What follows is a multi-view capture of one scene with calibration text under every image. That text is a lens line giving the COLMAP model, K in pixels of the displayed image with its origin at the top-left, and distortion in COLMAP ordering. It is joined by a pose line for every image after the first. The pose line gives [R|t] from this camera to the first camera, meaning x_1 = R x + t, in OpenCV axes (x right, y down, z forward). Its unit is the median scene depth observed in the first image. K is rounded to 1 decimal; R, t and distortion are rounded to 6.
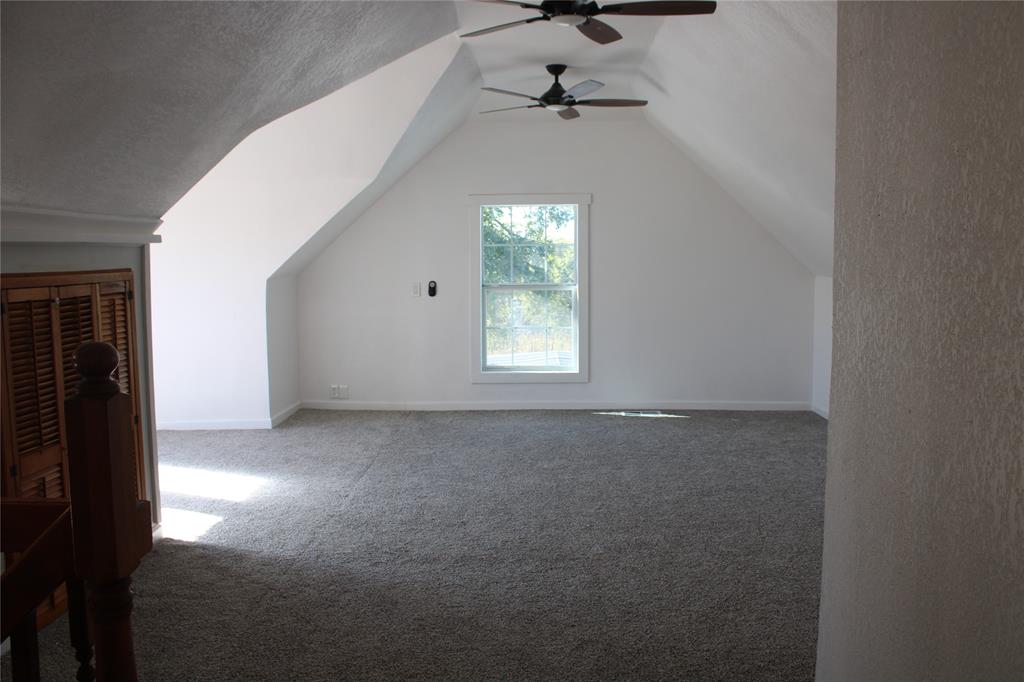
lens RADIAL K [[843.7, 0, 512.0], [0, 843.7, 341.0], [0, 0, 1]] dist [-0.173392, 0.154658]
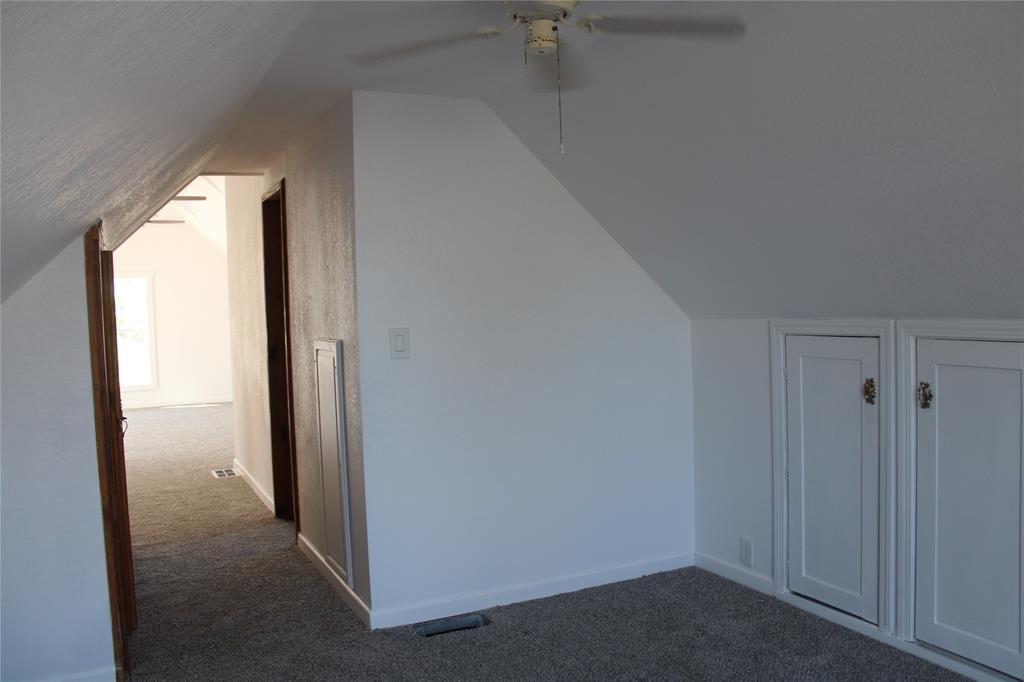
lens RADIAL K [[843.7, 0, 512.0], [0, 843.7, 341.0], [0, 0, 1]] dist [-0.173392, 0.154658]
pose [[0.891282, -0.048774, 0.450819, -0.011210], [0.080676, 0.995393, -0.051807, 0.095401], [-0.446215, 0.082544, 0.891111, -0.747937]]
